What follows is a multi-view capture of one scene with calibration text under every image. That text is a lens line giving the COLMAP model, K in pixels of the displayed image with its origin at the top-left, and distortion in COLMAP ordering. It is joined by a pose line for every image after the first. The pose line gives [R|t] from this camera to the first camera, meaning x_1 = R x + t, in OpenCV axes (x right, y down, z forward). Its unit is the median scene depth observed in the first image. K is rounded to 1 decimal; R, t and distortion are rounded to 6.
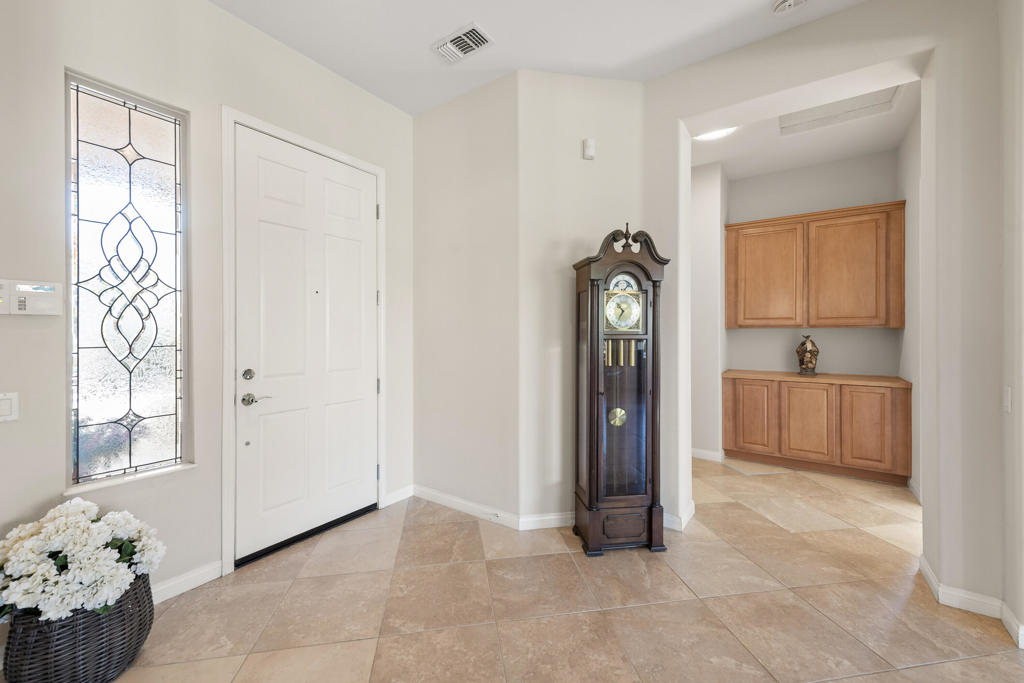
lens RADIAL K [[404.1, 0, 516.9], [0, 404.1, 330.2], [0, 0, 1]] dist [0.008298, -0.000397]
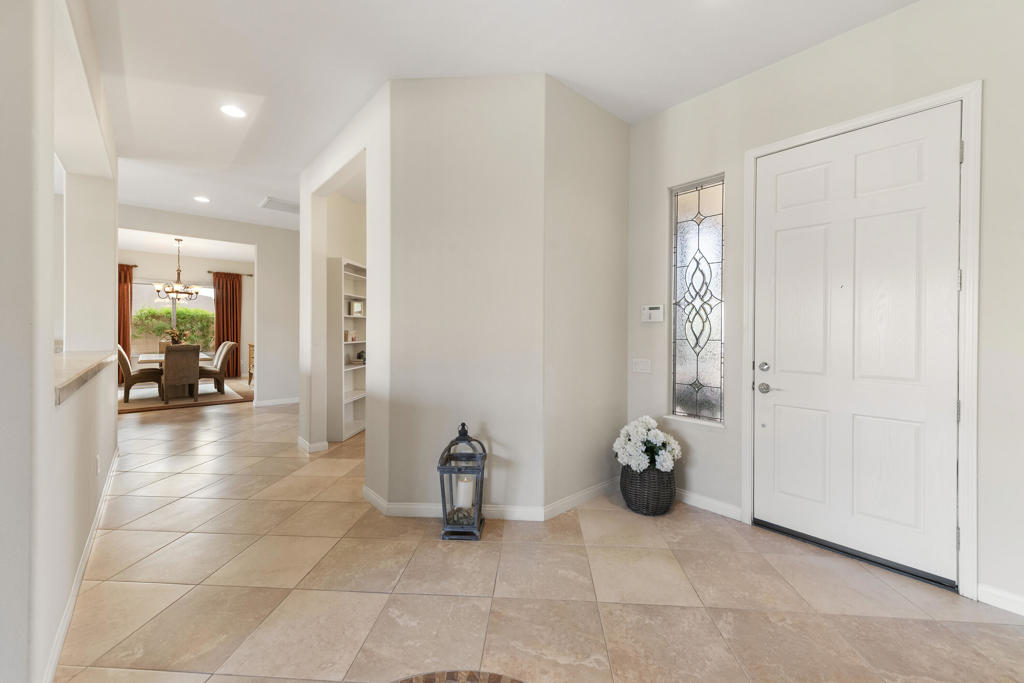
lens RADIAL K [[404.1, 0, 516.9], [0, 404.1, 330.2], [0, 0, 1]] dist [0.008298, -0.000397]
pose [[-0.232587, -0.004374, -0.972566, 0.742538], [-0.003911, 0.999986, -0.003562, 0.011790], [0.972568, 0.002975, -0.232601, 0.663951]]
